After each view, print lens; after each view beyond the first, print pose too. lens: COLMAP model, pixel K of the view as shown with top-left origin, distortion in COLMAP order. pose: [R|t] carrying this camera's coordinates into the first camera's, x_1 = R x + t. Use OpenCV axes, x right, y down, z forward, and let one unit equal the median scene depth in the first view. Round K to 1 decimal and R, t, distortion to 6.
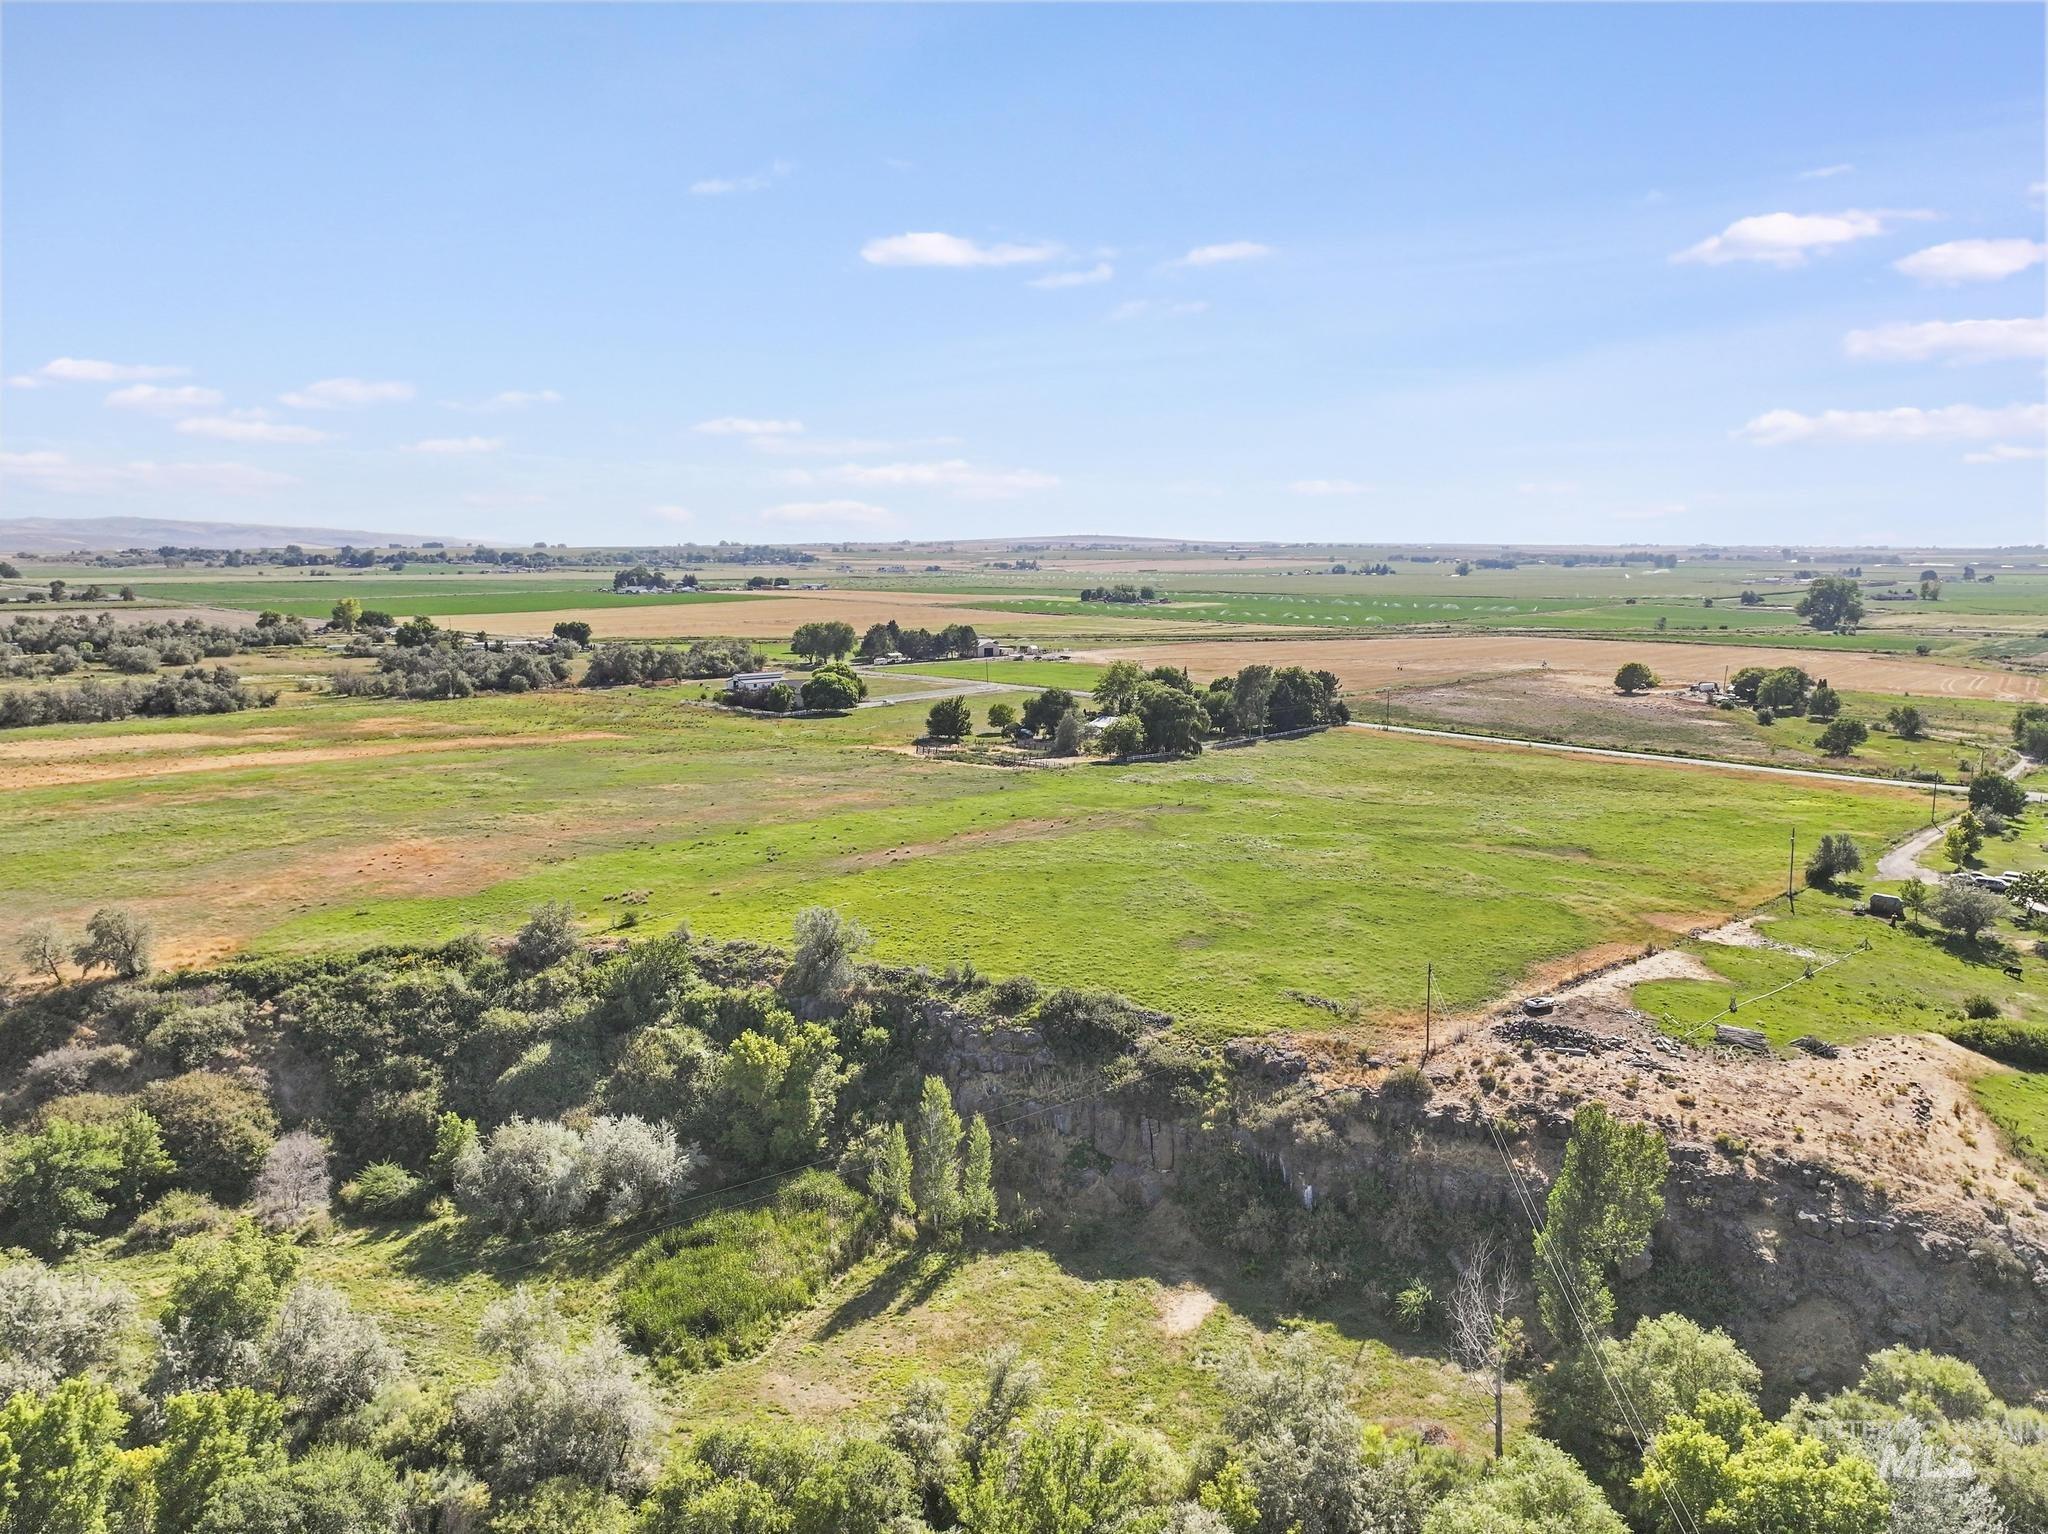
lens RADIAL K [[1437.1, 0, 1030.6], [0, 1437.1, 772.5], [0, 0, 1]] dist [0.008025, -0.003491]
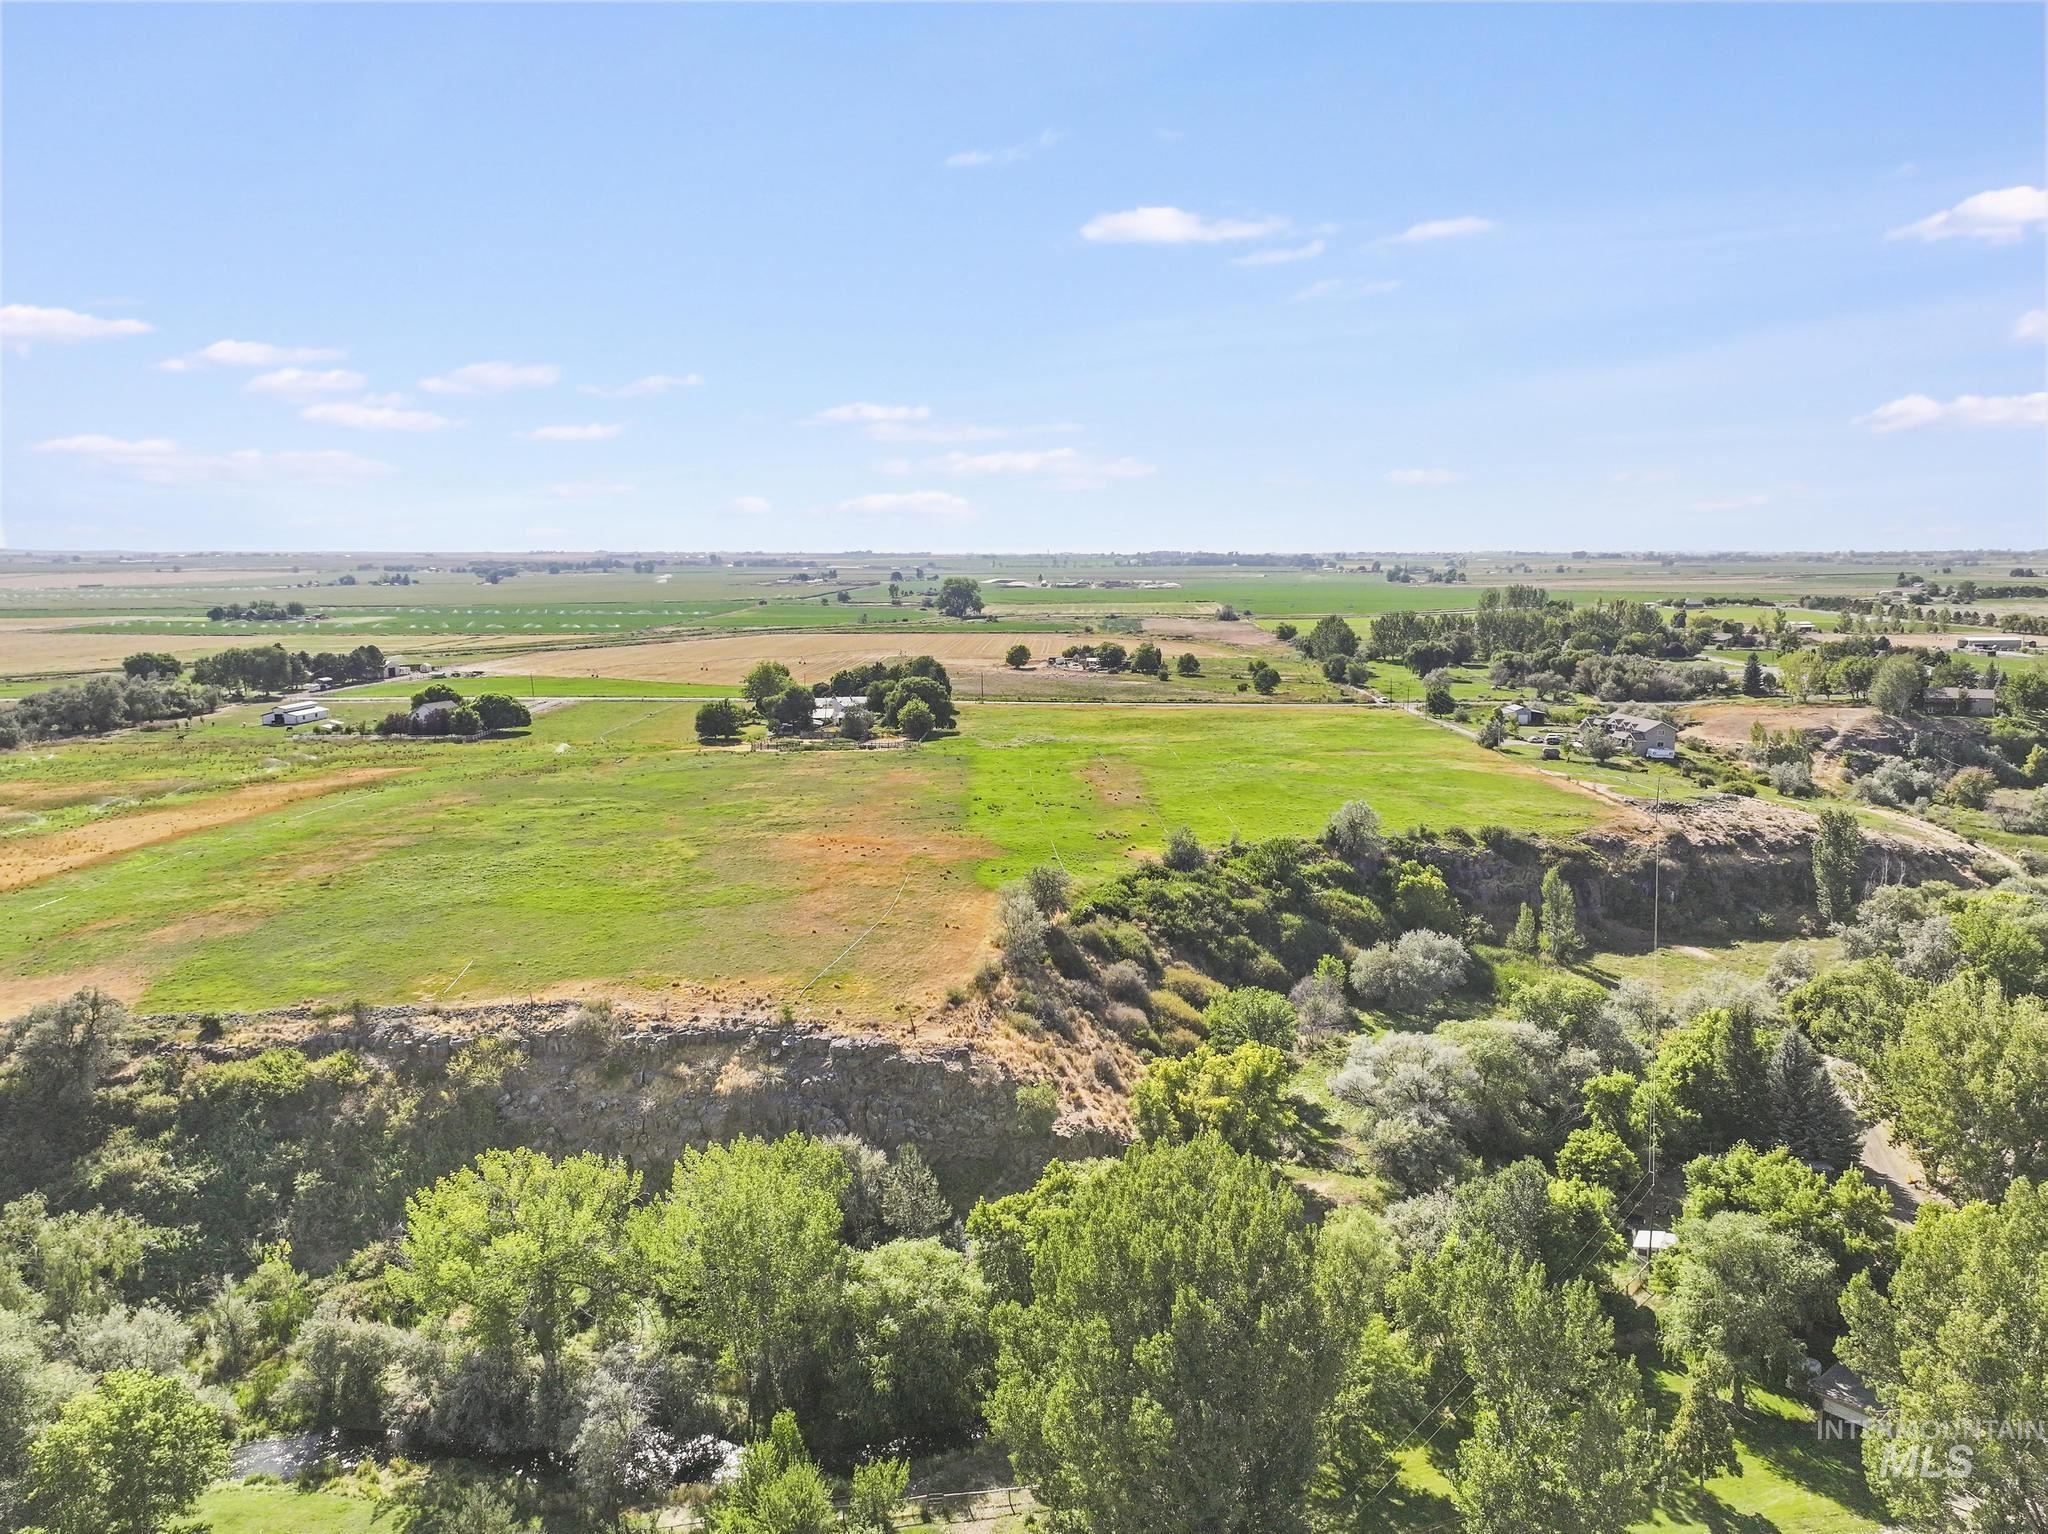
lens RADIAL K [[1437.1, 0, 1027.0], [0, 1437.1, 768.4], [0, 0, 1]] dist [0.008025, -0.003491]
pose [[0.754004, -0.105557, 0.648333, -0.618466], [0.110530, 0.993319, 0.033180, -0.012193], [-0.647504, 0.046642, 0.760634, 0.034953]]
